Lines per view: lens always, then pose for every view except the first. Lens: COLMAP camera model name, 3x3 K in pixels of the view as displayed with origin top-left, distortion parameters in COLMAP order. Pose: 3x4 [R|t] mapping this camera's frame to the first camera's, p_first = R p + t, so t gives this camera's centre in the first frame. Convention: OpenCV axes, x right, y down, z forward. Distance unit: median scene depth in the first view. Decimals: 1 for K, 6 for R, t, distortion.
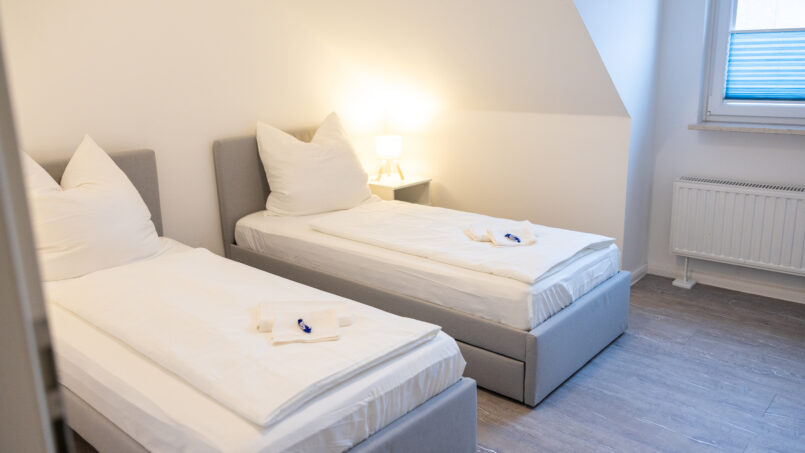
lens RADIAL K [[639.0, 0, 402.5], [0, 639.0, 226.5], [0, 0, 1]] dist [-0.006073, -0.001308]
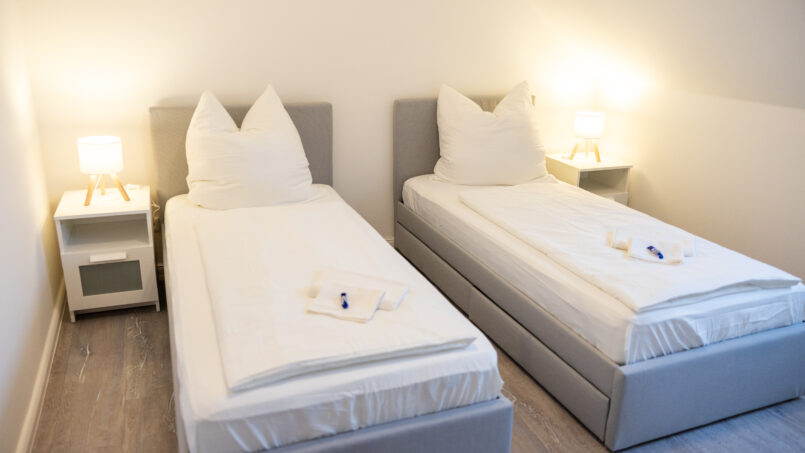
lens RADIAL K [[620.9, 0, 380.4], [0, 620.9, 229.2], [0, 0, 1]] dist [0.003985, -0.003635]
pose [[0.888088, 0.184662, -0.420951, 0.212170], [-0.153008, 0.982294, 0.108108, -0.050036], [0.433461, -0.031600, 0.900618, 0.118399]]
